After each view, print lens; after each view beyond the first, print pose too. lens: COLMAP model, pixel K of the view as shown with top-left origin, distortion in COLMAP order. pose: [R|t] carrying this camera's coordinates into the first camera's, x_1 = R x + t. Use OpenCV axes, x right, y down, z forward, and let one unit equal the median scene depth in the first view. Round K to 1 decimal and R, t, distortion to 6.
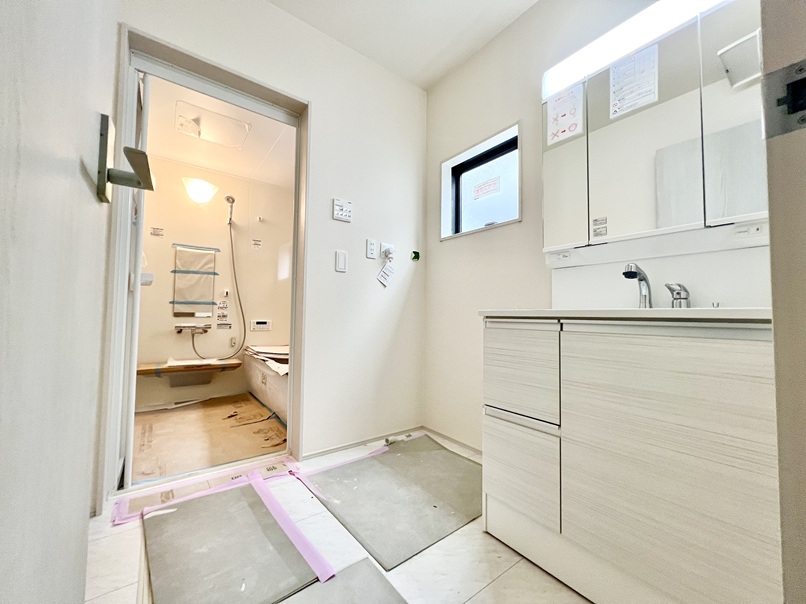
lens RADIAL K [[322.8, 0, 403.0], [0, 322.8, 302.0], [0, 0, 1]] dist [-0.000625, 0.000229]
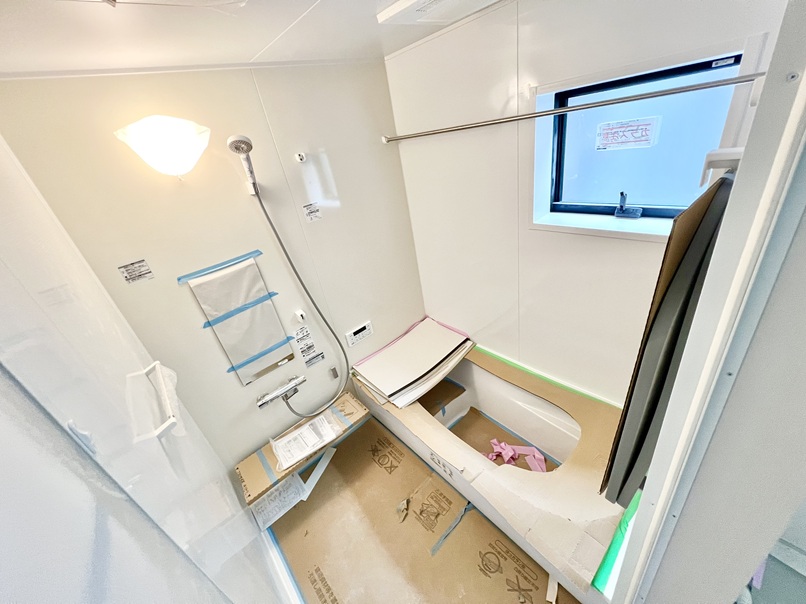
lens RADIAL K [[322.8, 0, 403.0], [0, 322.8, 302.0], [0, 0, 1]] dist [-0.000625, 0.000229]
pose [[0.979795, -0.197883, -0.029049, -0.347808], [0.185432, 0.844350, 0.502681, -0.312807], [-0.074945, -0.497911, 0.863984, 0.500965]]
